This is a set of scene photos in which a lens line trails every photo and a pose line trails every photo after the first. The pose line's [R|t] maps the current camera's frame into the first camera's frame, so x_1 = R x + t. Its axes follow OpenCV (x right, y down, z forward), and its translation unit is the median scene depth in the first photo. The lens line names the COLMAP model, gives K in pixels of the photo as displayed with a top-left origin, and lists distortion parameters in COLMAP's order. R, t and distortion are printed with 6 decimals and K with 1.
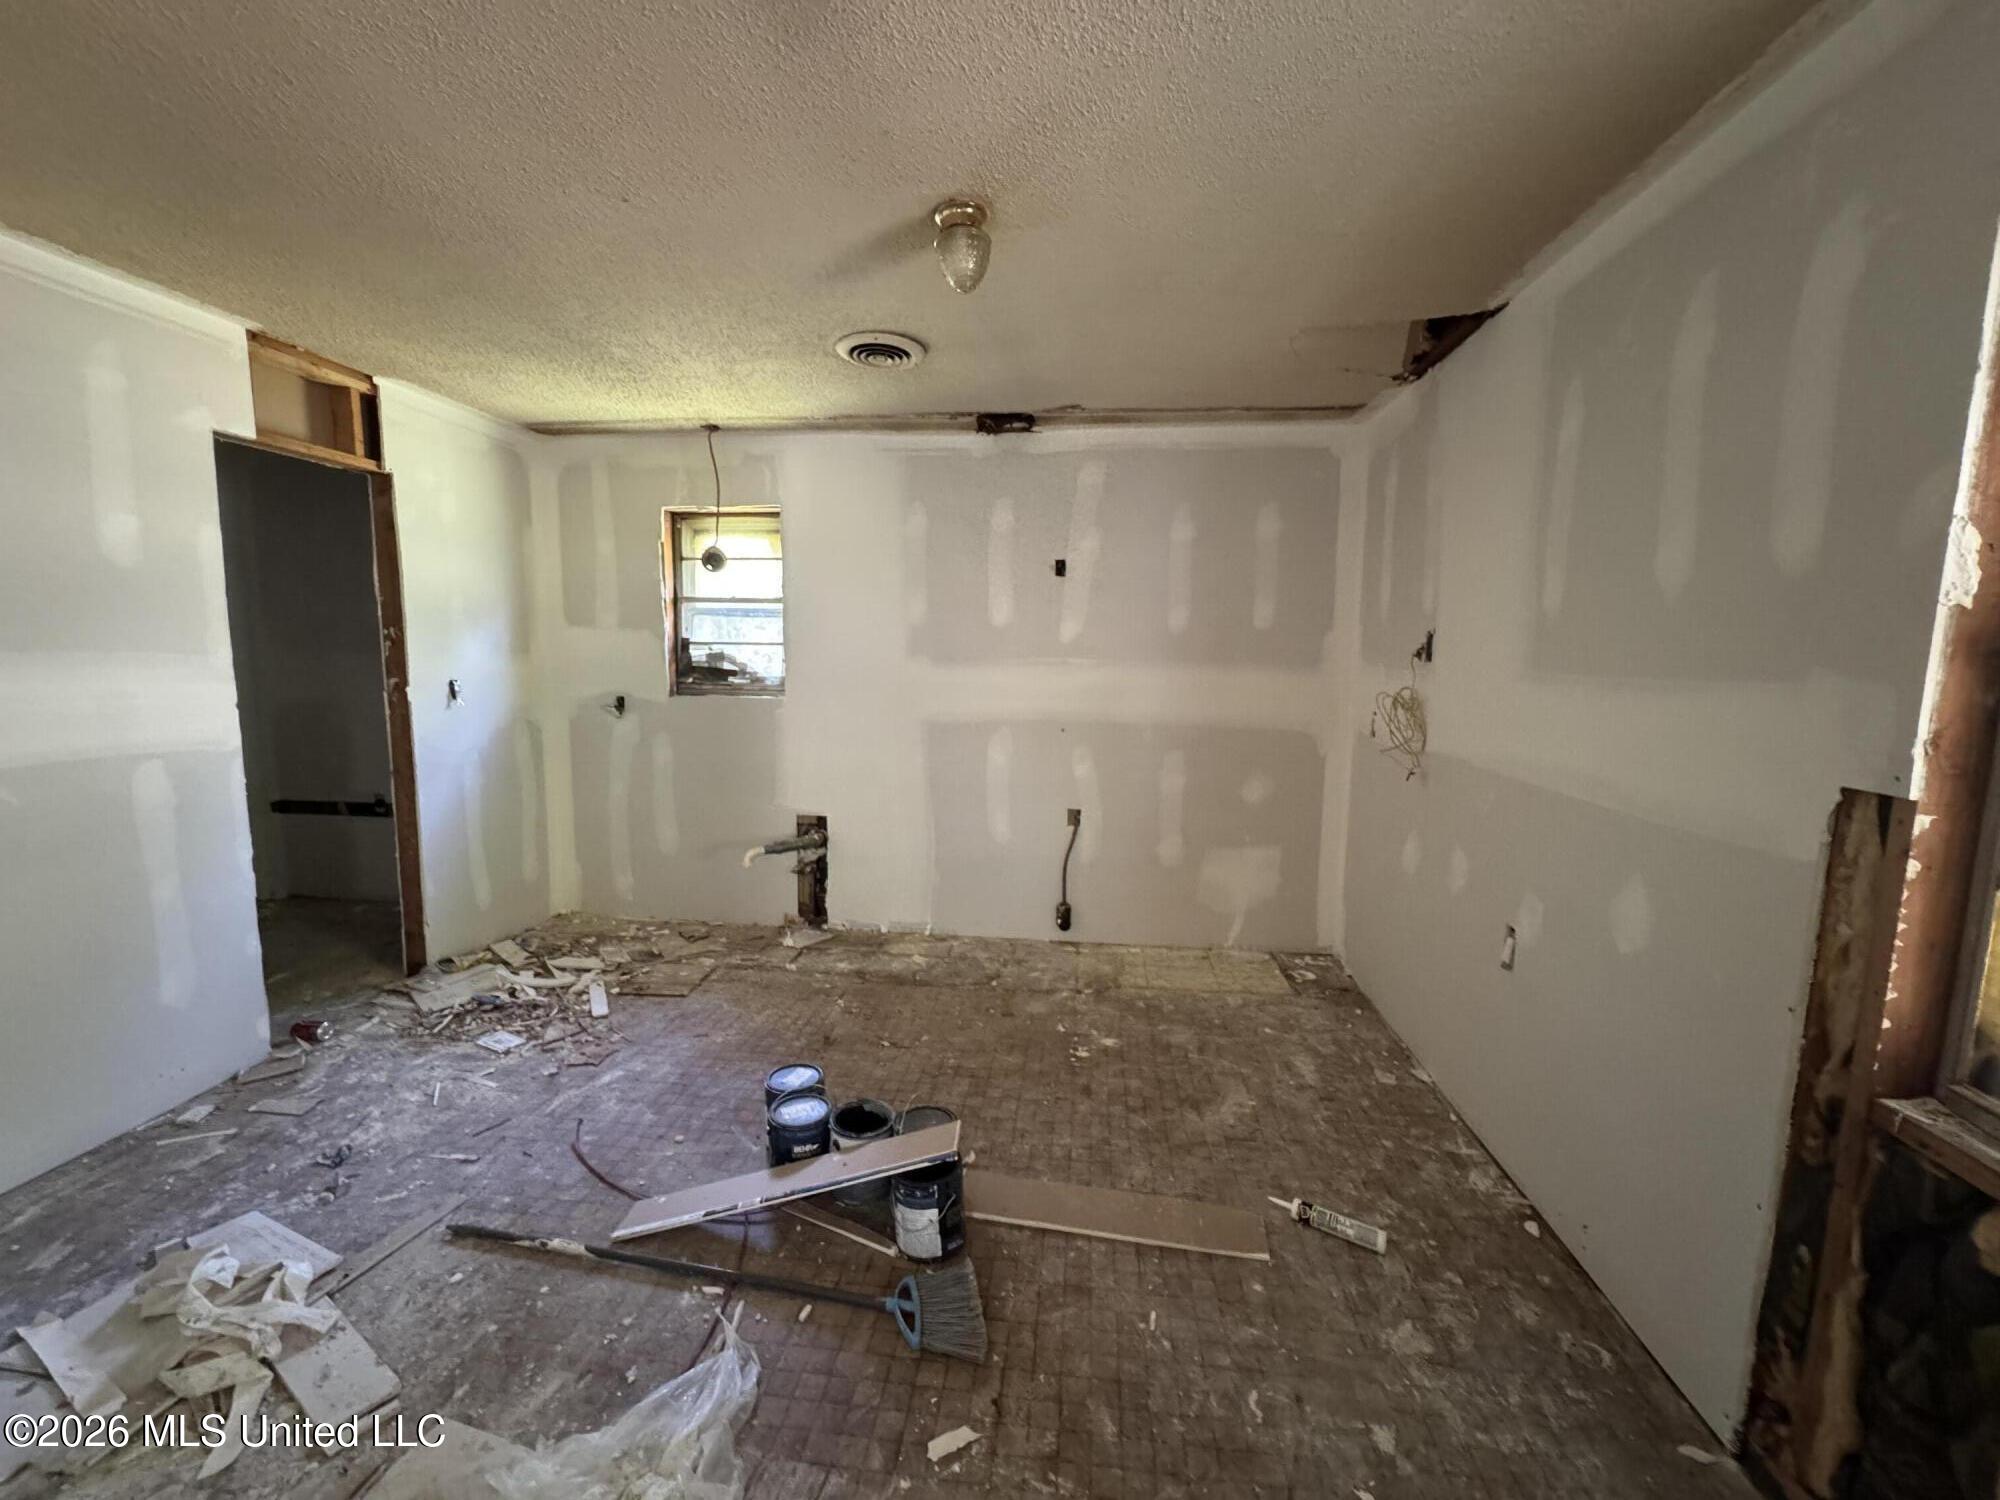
lens RADIAL K [[800.5, 0, 1007.1], [0, 800.5, 742.6], [0, 0, 1]] dist [-0.002339, -0.000060]
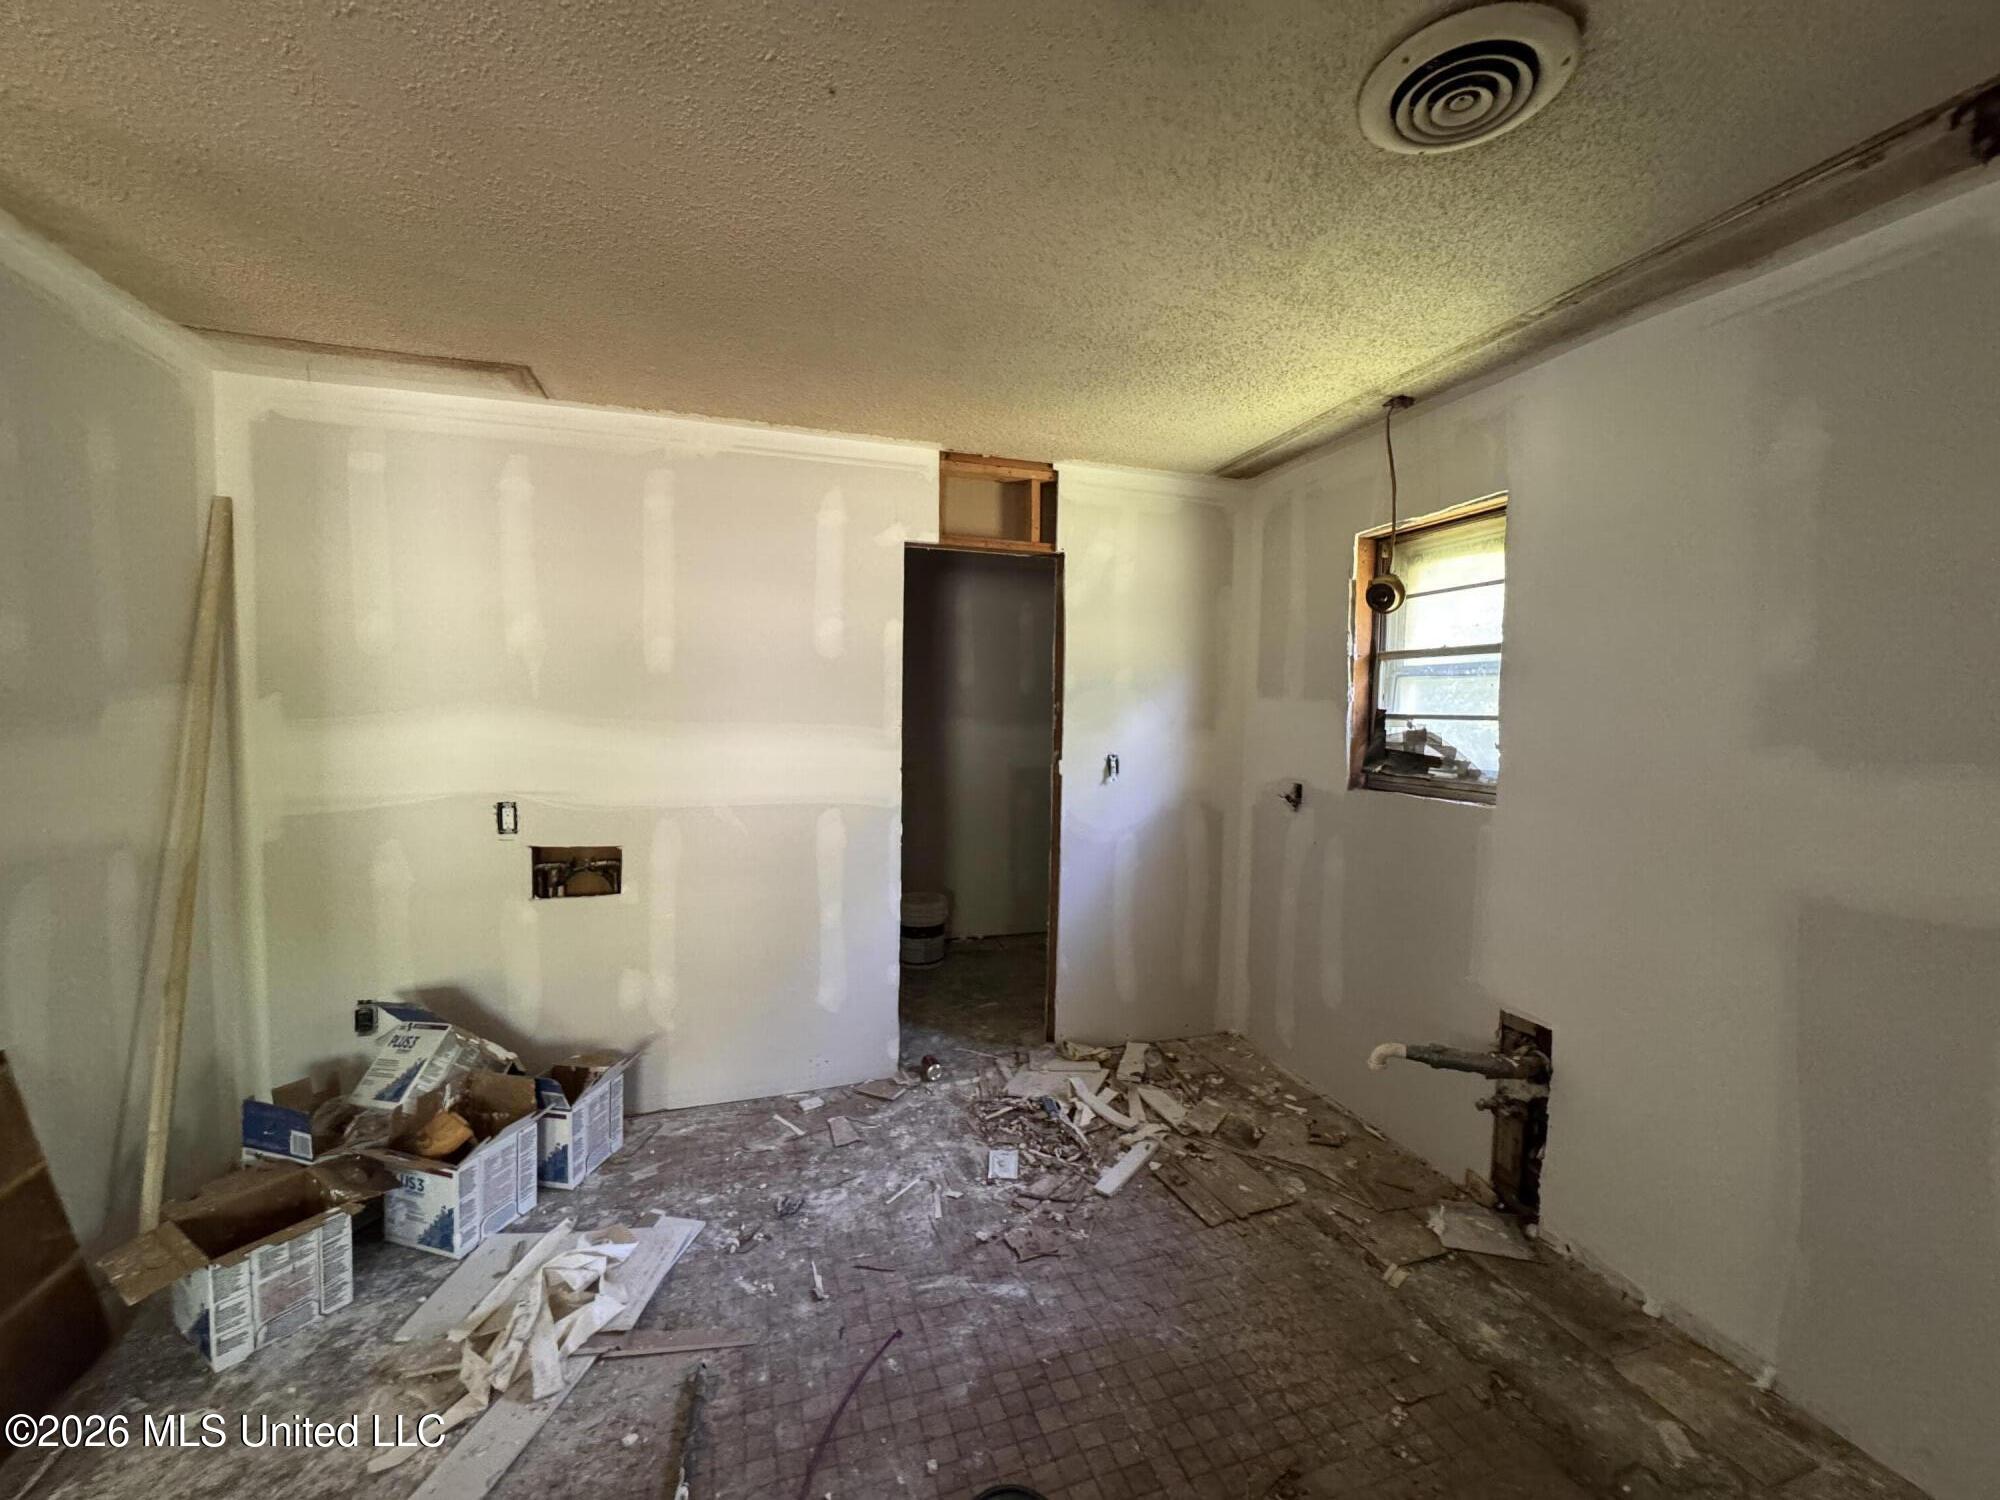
lens RADIAL K [[800.5, 0, 999.8], [0, 800.5, 746.9], [0, 0, 1]] dist [-0.002339, -0.000060]
pose [[0.414101, 0.034831, -0.909564, 0.125374], [-0.111958, 0.993629, -0.012921, -0.059506], [0.903319, 0.107183, 0.415362, 0.471914]]
